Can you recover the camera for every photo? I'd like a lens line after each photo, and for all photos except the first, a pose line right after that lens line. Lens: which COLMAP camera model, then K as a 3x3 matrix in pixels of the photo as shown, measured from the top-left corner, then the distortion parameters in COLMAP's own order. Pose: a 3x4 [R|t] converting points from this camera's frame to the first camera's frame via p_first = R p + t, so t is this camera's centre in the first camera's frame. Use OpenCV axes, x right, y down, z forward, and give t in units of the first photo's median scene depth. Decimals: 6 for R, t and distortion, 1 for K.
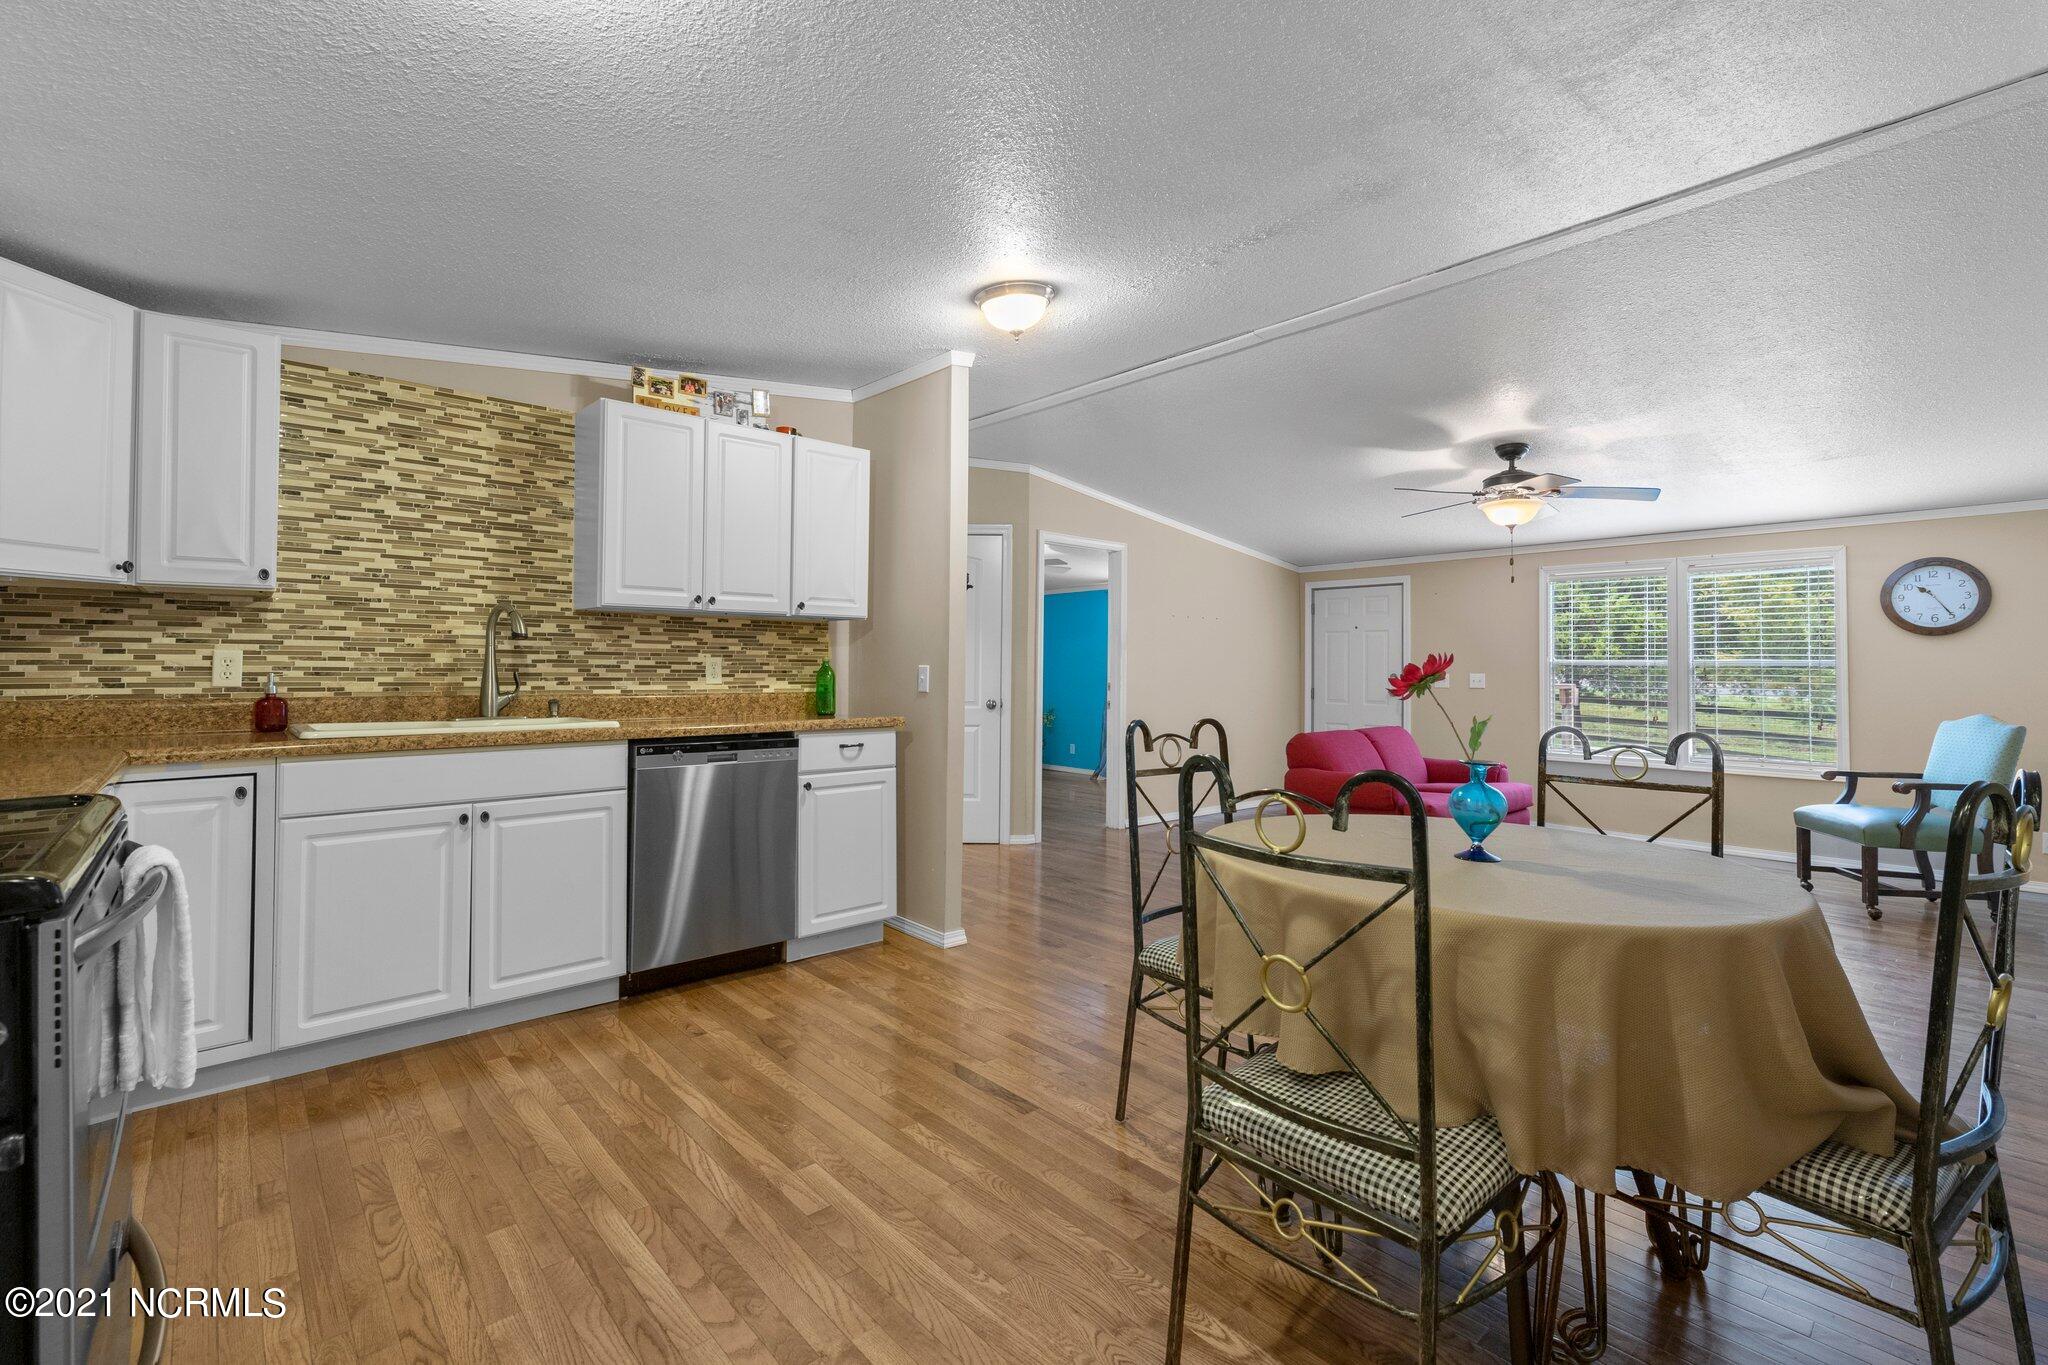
lens RADIAL K [[896.3, 0, 1016.6], [0, 896.3, 642.6], [0, 0, 1]] dist [0.000531, 0.000202]
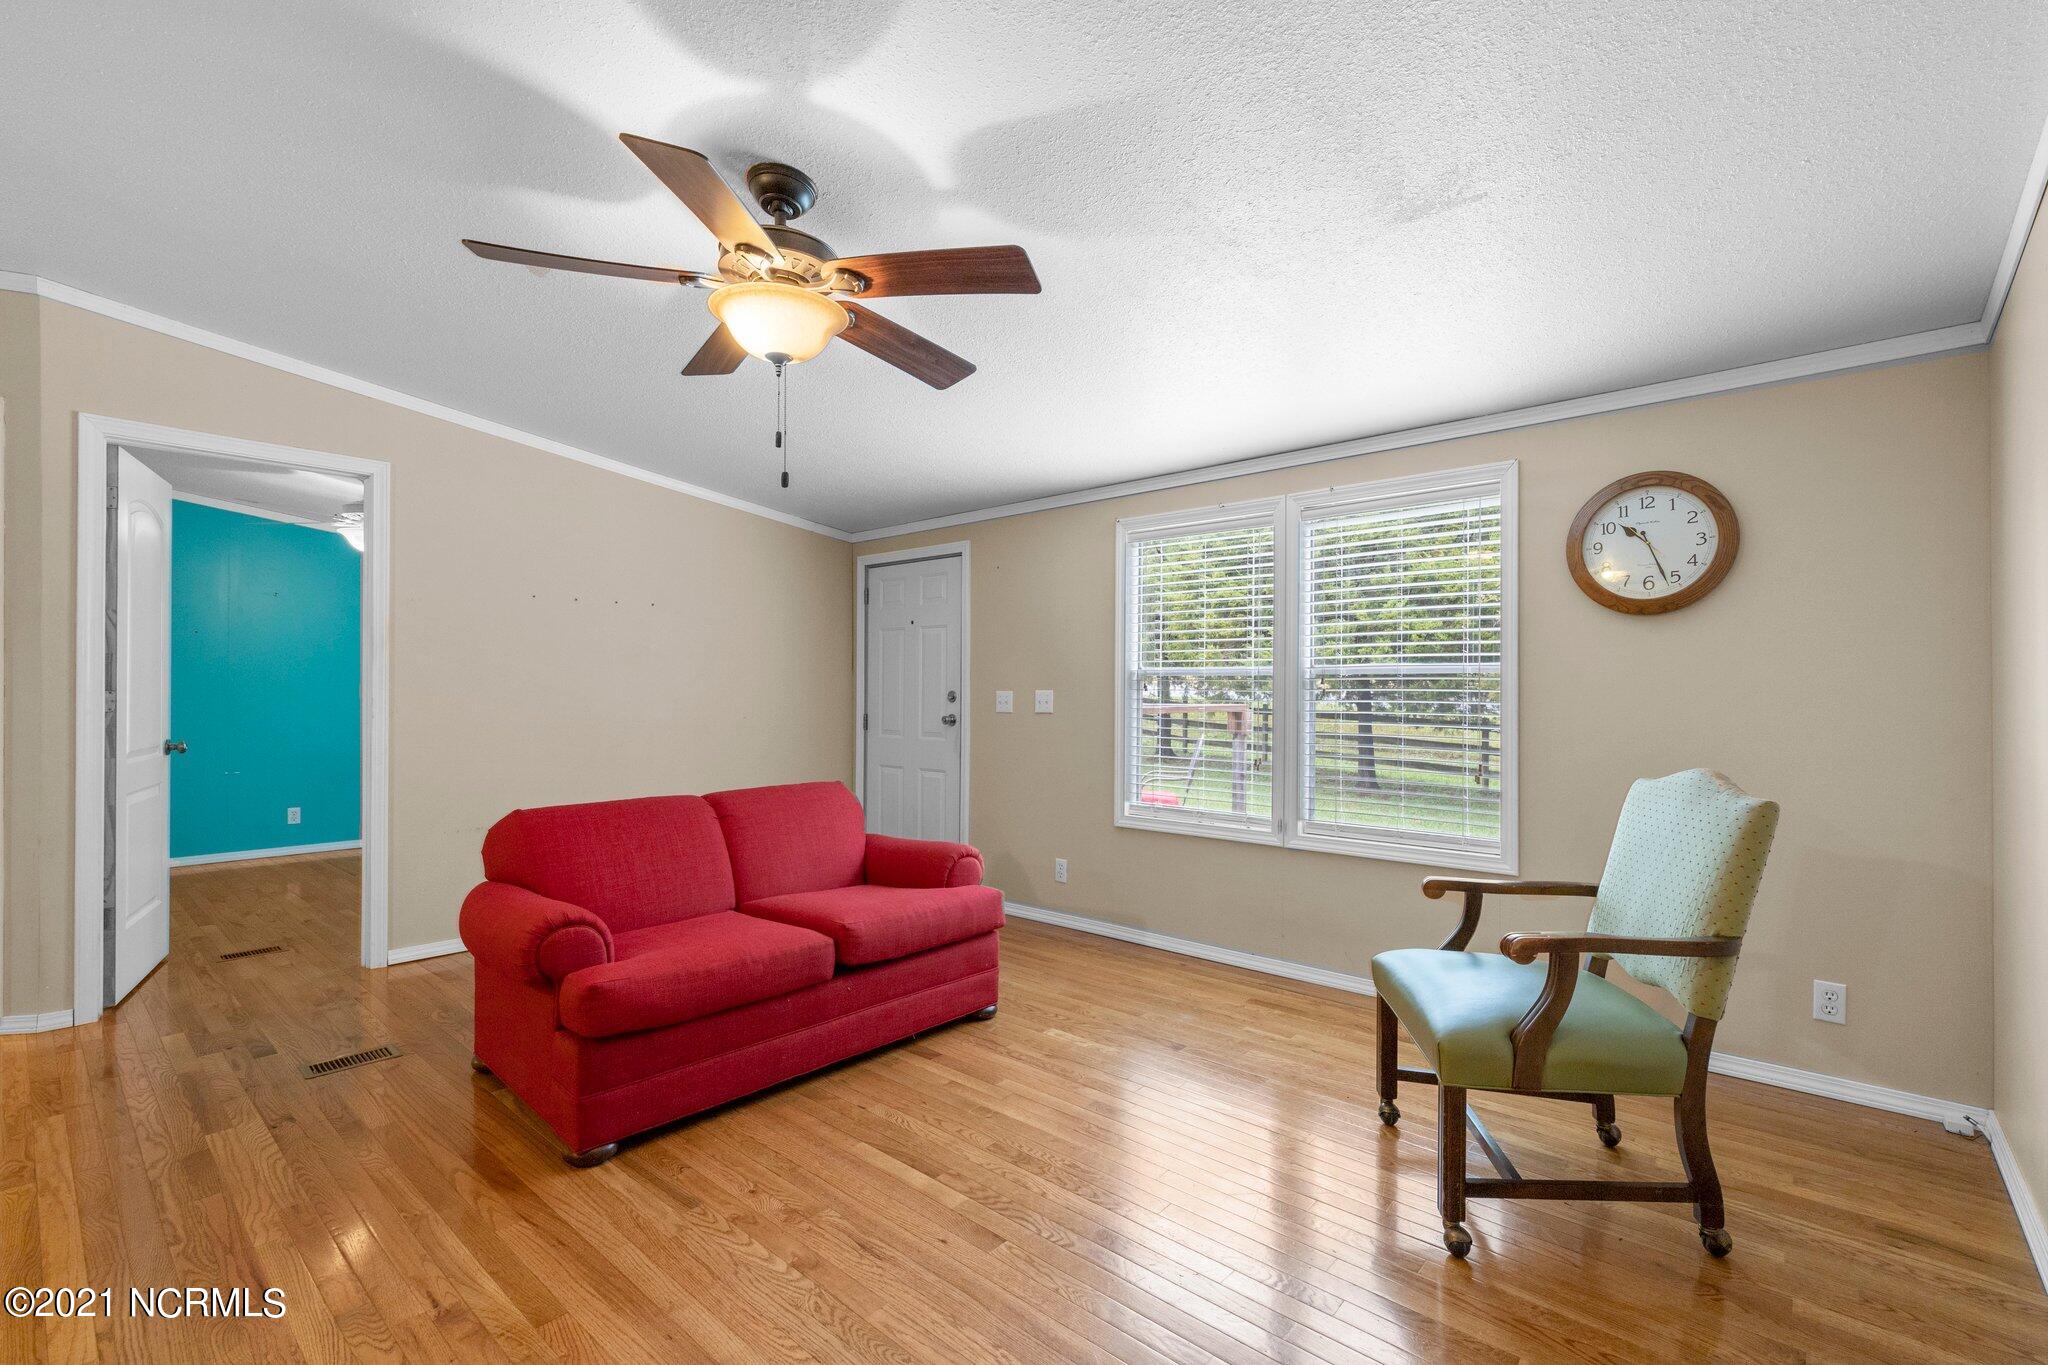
lens RADIAL K [[896.3, 0, 1025.4], [0, 896.3, 690.5], [0, 0, 1]] dist [0.000531, 0.000202]
pose [[0.992627, -0.006020, 0.121062, 0.724157], [0.002309, 0.999524, 0.030763, 0.025371], [-0.121189, -0.030256, 0.992168, 0.626551]]
